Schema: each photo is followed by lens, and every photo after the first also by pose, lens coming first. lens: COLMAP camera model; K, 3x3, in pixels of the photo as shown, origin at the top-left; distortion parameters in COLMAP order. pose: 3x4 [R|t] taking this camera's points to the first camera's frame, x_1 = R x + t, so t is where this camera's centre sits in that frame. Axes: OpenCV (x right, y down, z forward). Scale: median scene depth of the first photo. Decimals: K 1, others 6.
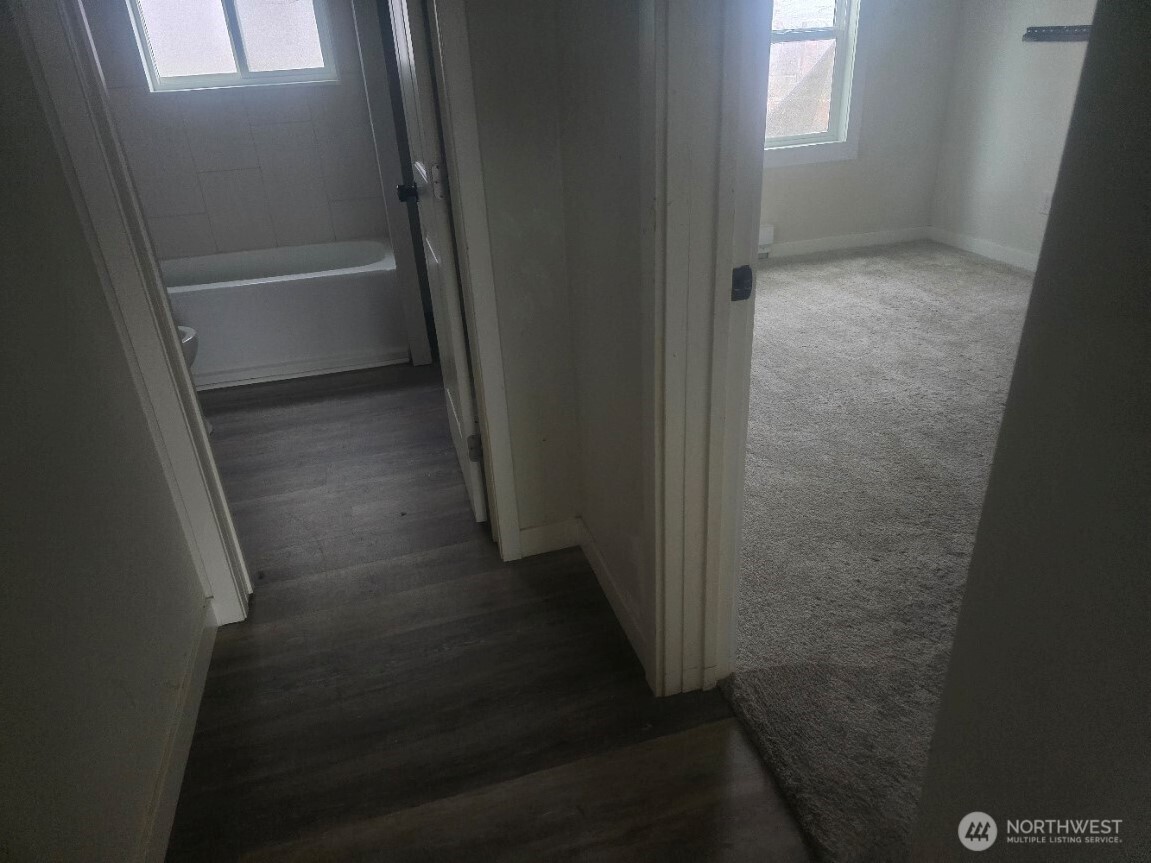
lens RADIAL K [[776.7, 0, 571.6], [0, 776.7, 427.5], [0, 0, 1]] dist [0.044709, -0.037125]
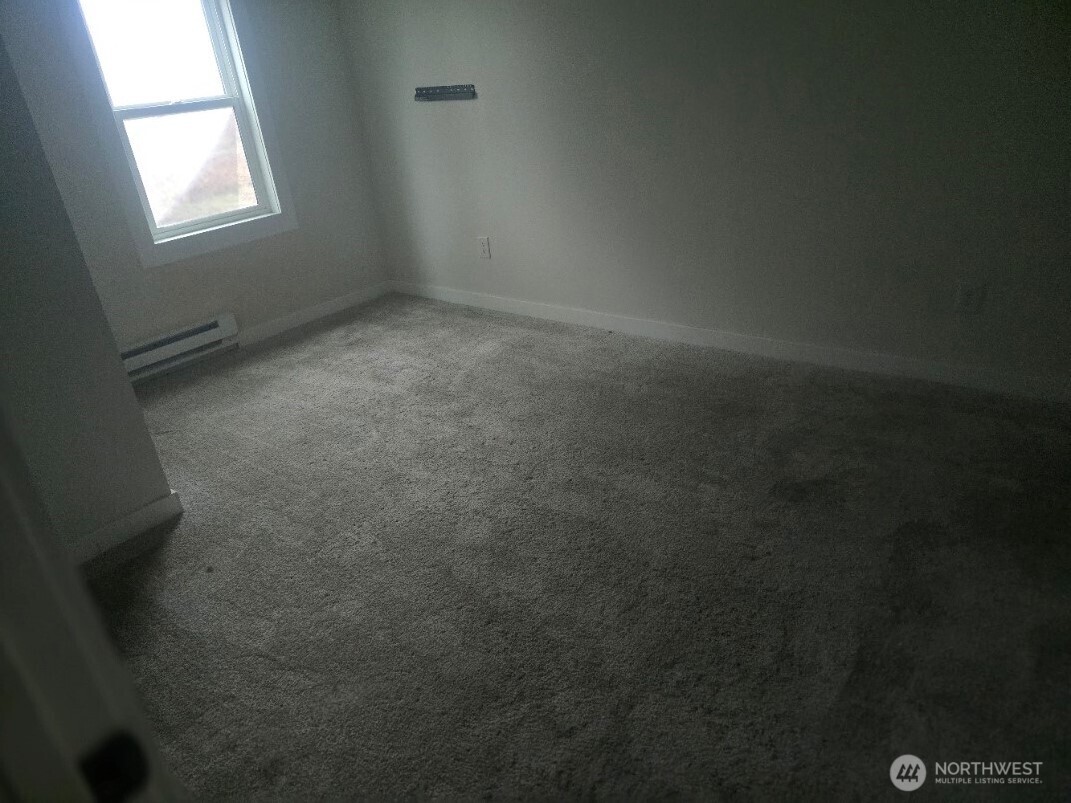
lens RADIAL K [[722.7, 0, 537.6], [0, 722.7, 402.3], [0, 0, 1]] dist [0.044709, -0.037125]
pose [[0.797511, -0.283260, 0.532673, 0.078360], [0.309616, 0.949951, 0.041604, -0.107056], [-0.517798, 0.131745, 0.845298, 0.161298]]
